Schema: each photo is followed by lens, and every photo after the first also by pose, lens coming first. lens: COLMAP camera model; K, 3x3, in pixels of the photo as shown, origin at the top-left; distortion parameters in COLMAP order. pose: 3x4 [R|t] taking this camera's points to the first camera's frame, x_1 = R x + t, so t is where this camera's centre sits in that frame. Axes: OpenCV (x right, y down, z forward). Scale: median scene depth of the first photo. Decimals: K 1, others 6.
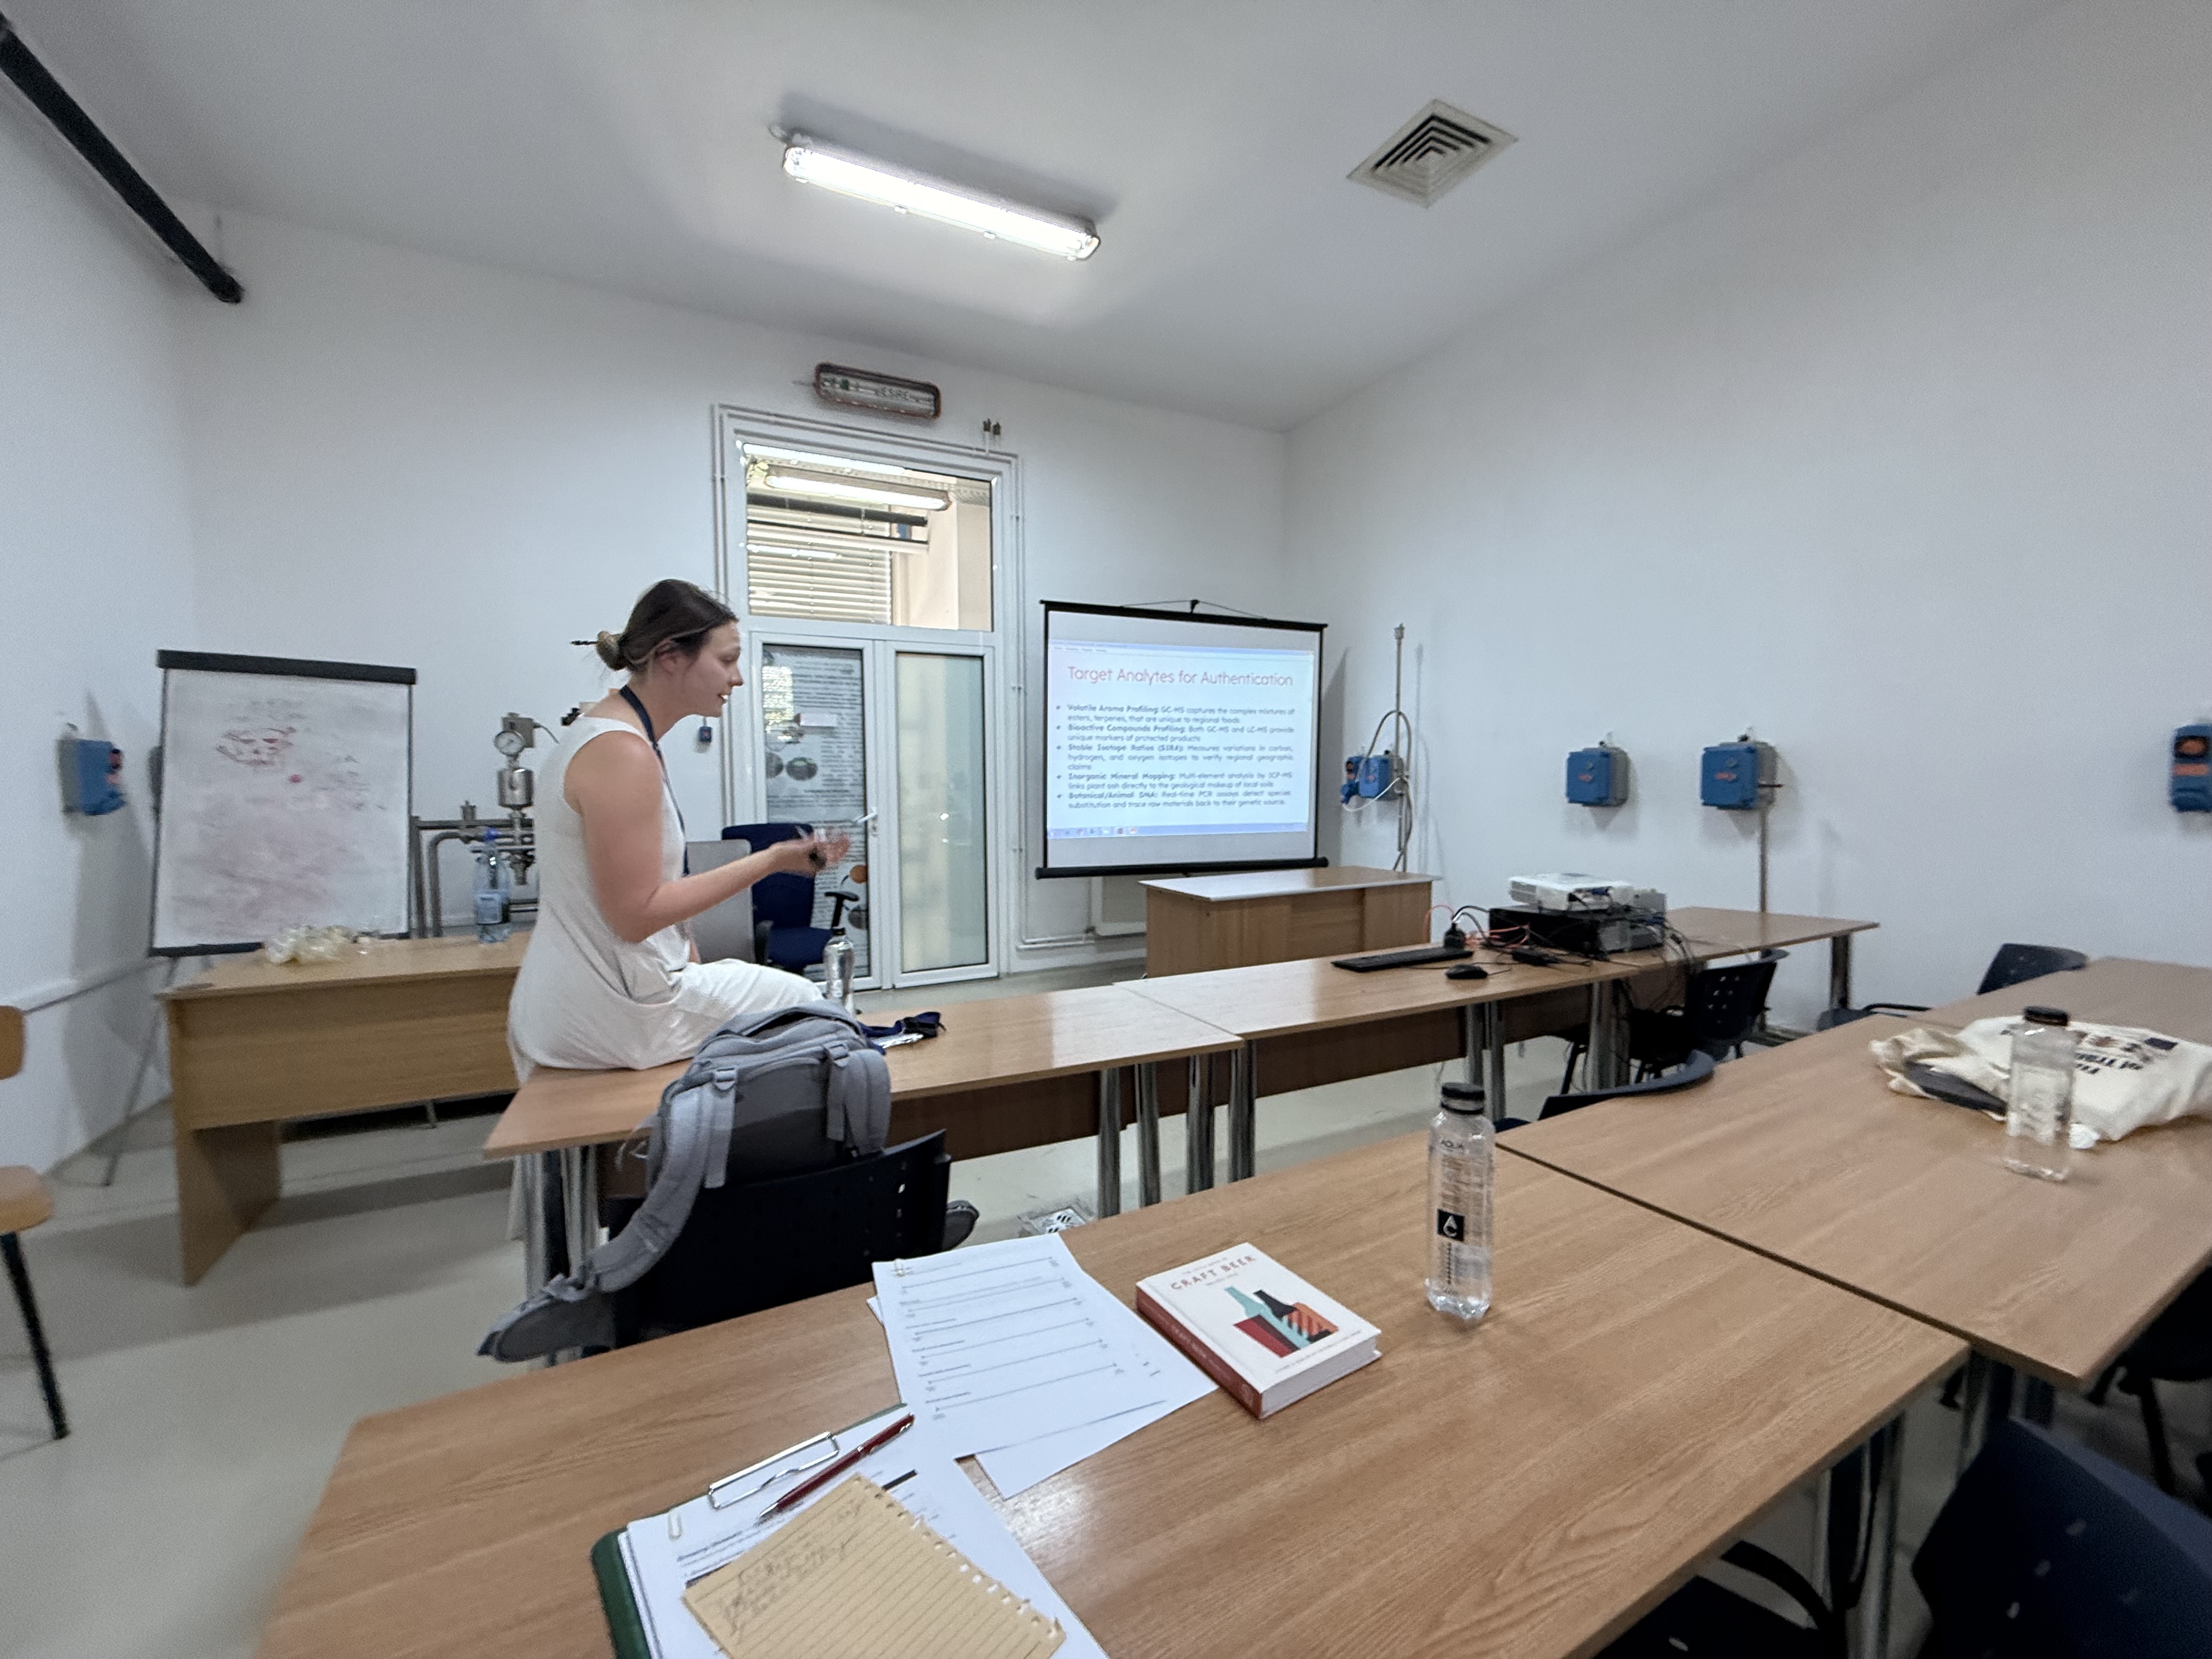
lens RADIAL K [[880.5, 0, 1106.0], [0, 880.5, 829.5], [0, 0, 1]] dist [-0.001259, -0.000111]
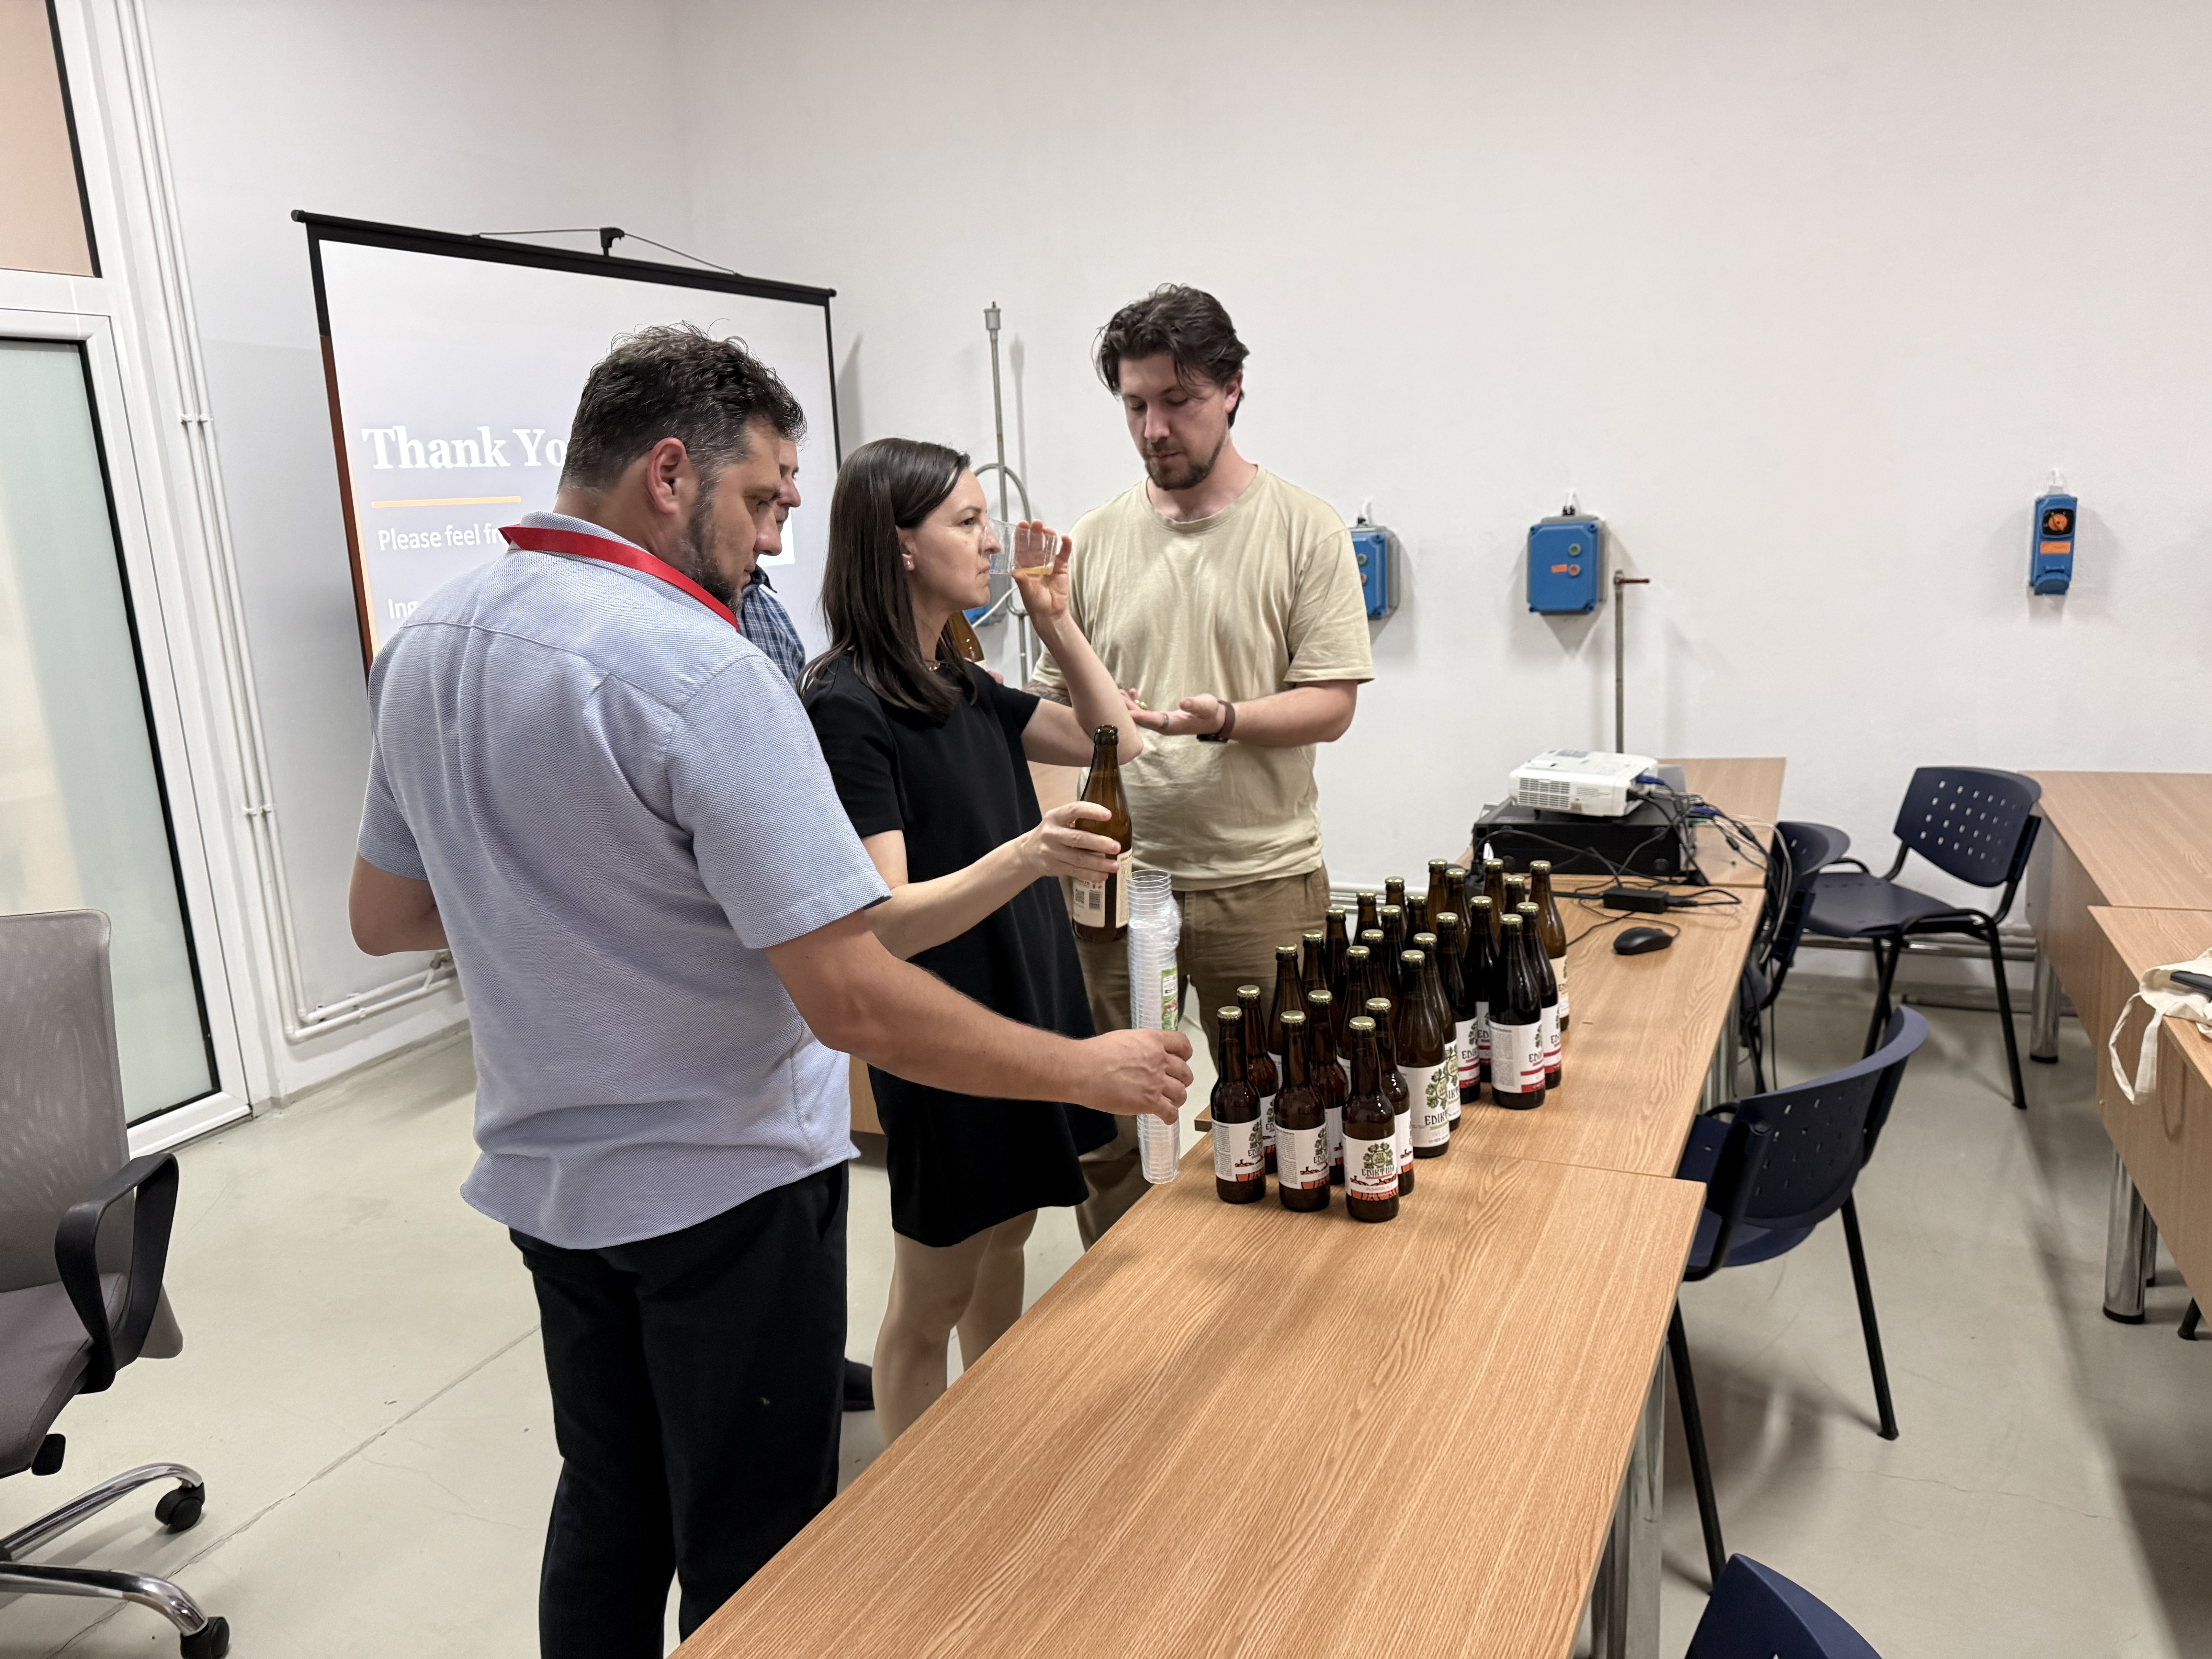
lens RADIAL K [[1552.5, 0, 1106.0], [0, 1552.5, 829.5], [0, 0, 1]] dist [0.004282, 0.000440]
pose [[0.780650, -0.165591, 0.602631, -0.342843], [0.083376, 0.983235, 0.162167, -0.084190], [-0.619382, -0.076351, 0.781369, 0.237218]]
